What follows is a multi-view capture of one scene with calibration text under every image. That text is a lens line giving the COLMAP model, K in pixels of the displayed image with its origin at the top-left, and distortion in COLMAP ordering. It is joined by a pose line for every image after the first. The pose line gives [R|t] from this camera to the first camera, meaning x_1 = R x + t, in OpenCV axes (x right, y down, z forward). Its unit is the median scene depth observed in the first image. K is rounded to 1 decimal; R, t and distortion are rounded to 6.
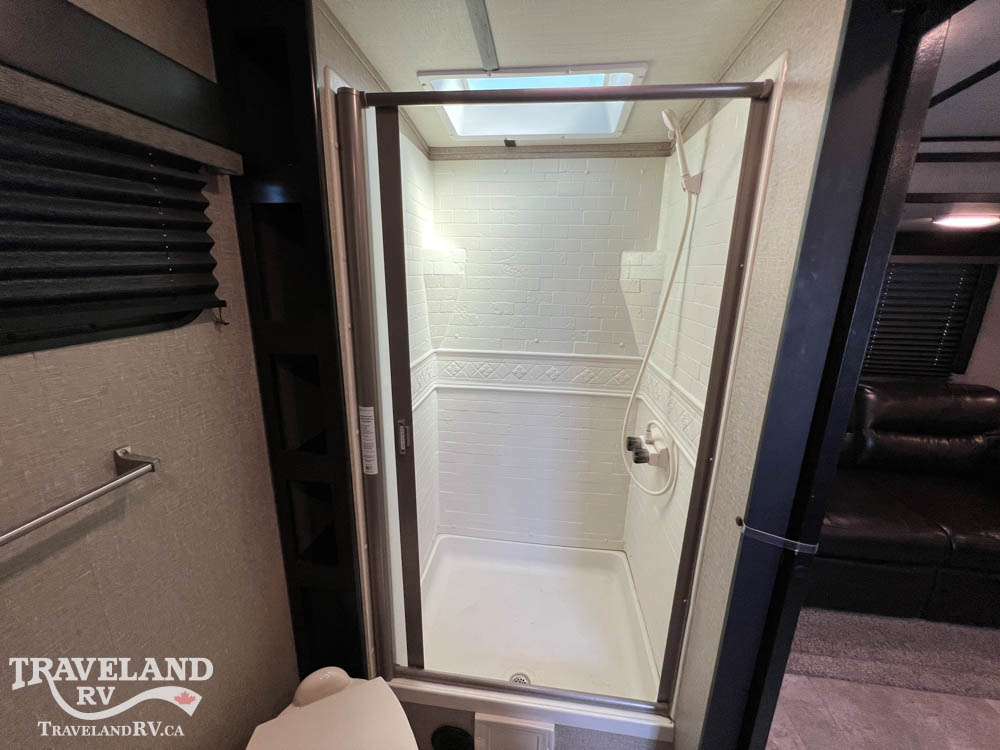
lens RADIAL K [[400.7, 0, 497.7], [0, 400.7, 374.0], [0, 0, 1]] dist [-0.002104, 0.000769]
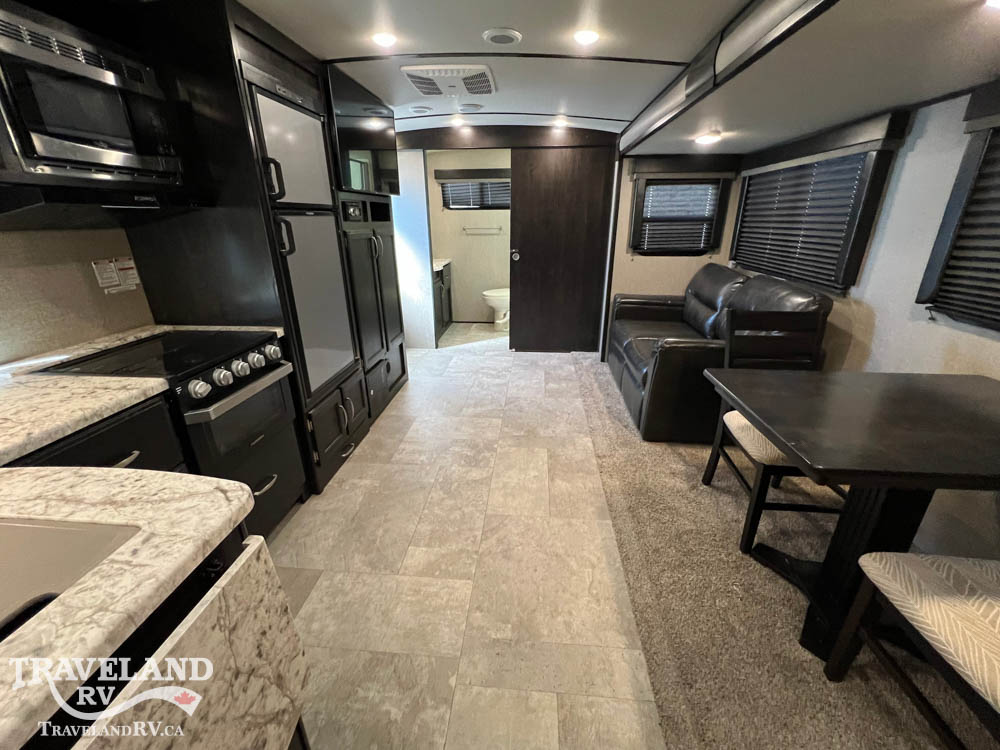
lens RADIAL K [[400.7, 0, 497.9], [0, 400.7, 372.7], [0, 0, 1]] dist [-0.002104, 0.000769]
pose [[0.036355, 0.346313, -0.937414, 2.782966], [-0.246280, 0.912208, 0.327450, 0.101886], [0.968517, 0.218962, 0.118453, 0.273744]]
